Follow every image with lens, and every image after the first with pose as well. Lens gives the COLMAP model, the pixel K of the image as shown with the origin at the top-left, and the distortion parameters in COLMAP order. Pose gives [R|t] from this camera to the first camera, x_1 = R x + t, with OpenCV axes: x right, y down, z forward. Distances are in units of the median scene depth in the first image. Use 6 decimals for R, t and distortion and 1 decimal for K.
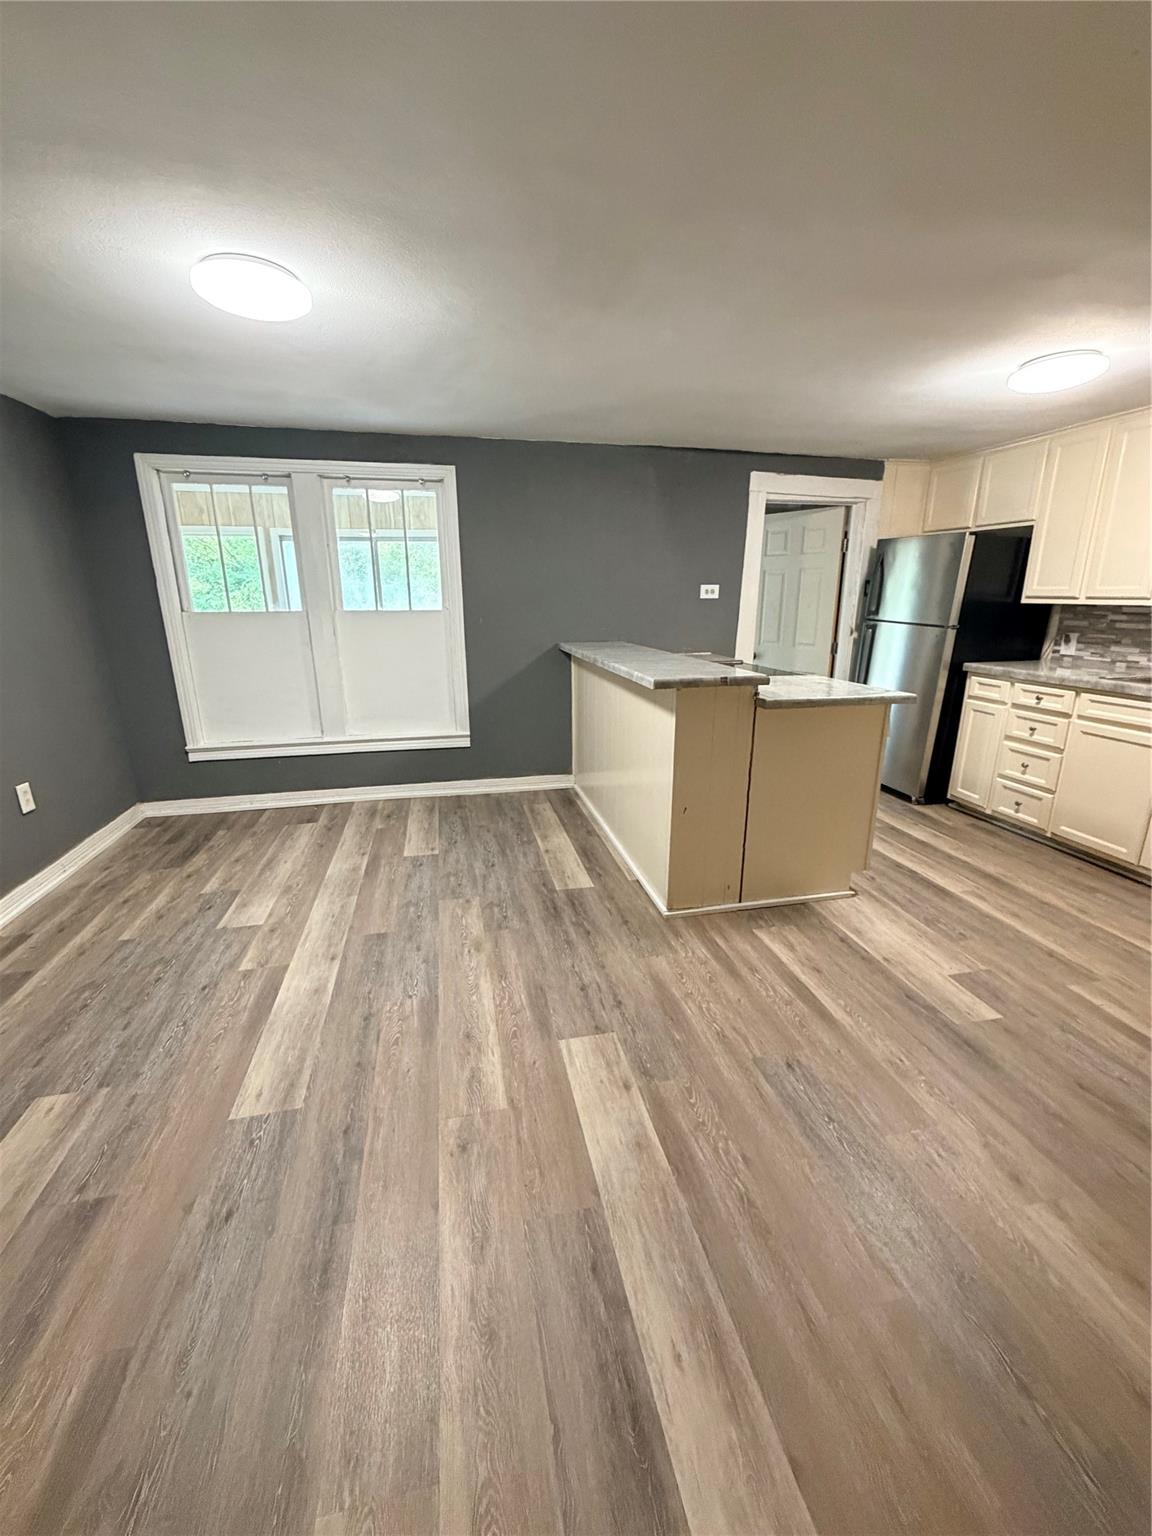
lens RADIAL K [[615.8, 0, 574.8], [0, 615.8, 767.9], [0, 0, 1]] dist [-0.001045, 0.000697]
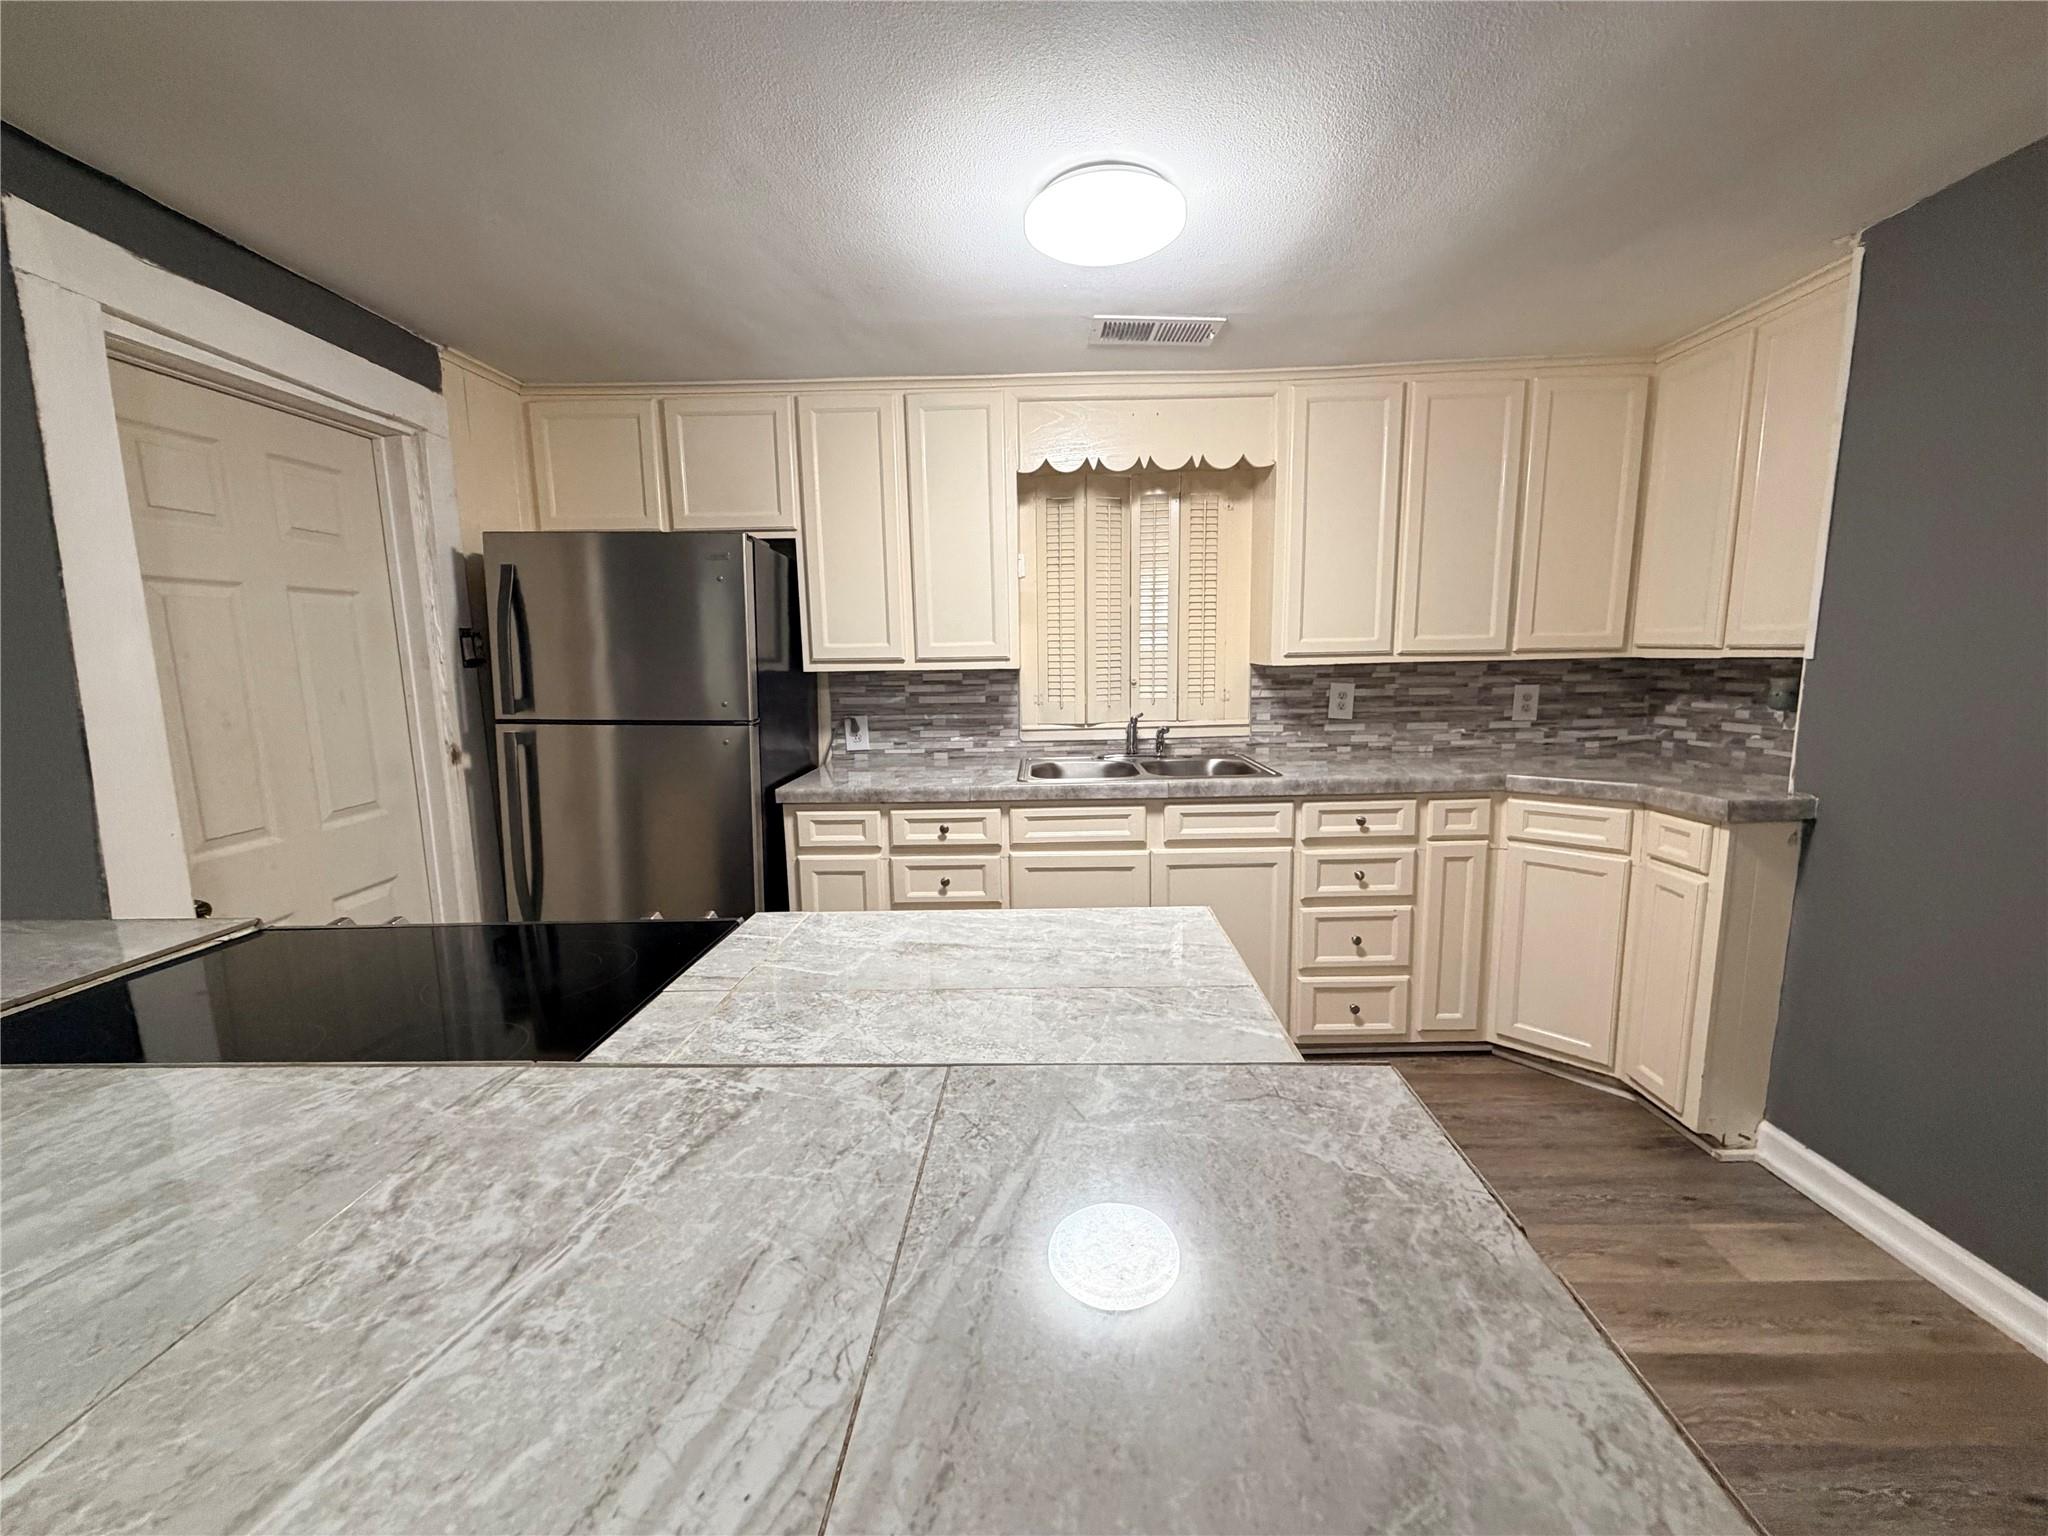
lens RADIAL K [[821.0, 0, 1023.2], [0, 821.0, 769.6], [0, 0, 1]] dist [-0.001045, 0.000697]
pose [[0.248361, -0.136773, 0.958963, 0.057644], [0.280288, 0.957779, 0.064012, -0.249493], [-0.927230, 0.252888, 0.276211, 0.902083]]
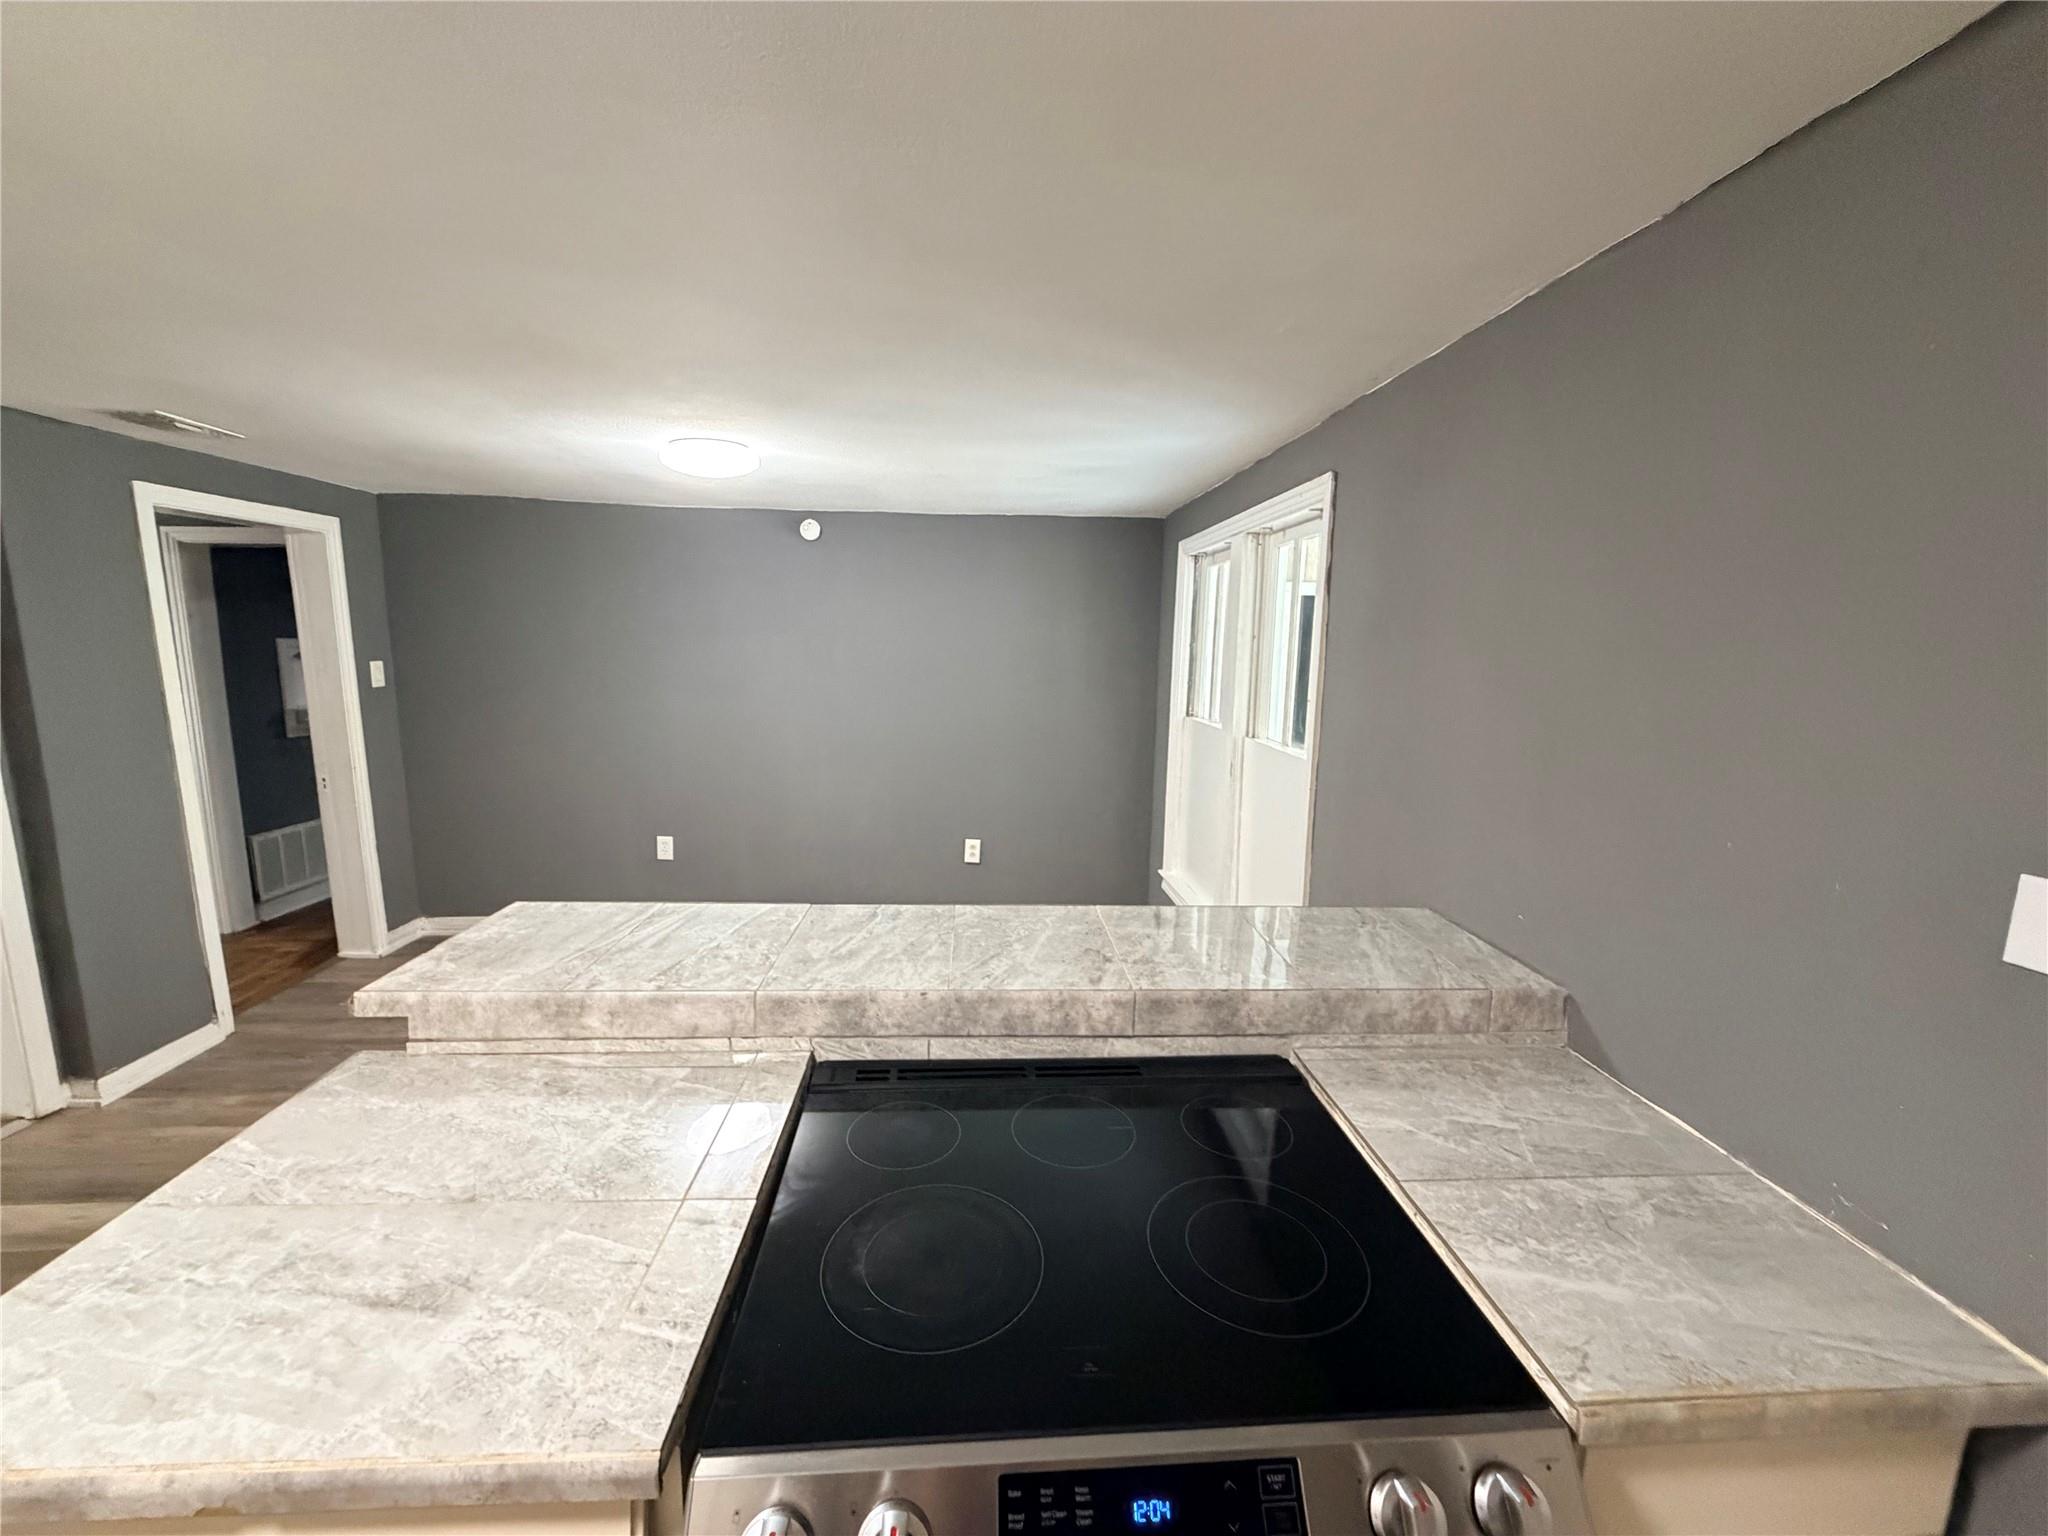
lens RADIAL K [[821.0, 0, 1022.8], [0, 821.0, 768.9], [0, 0, 1]] dist [-0.001045, 0.000697]
pose [[-0.147730, 0.154452, -0.976893, 0.675553], [-0.287294, 0.938439, 0.191818, -0.465439], [0.946382, 0.308992, -0.094263, 1.270501]]
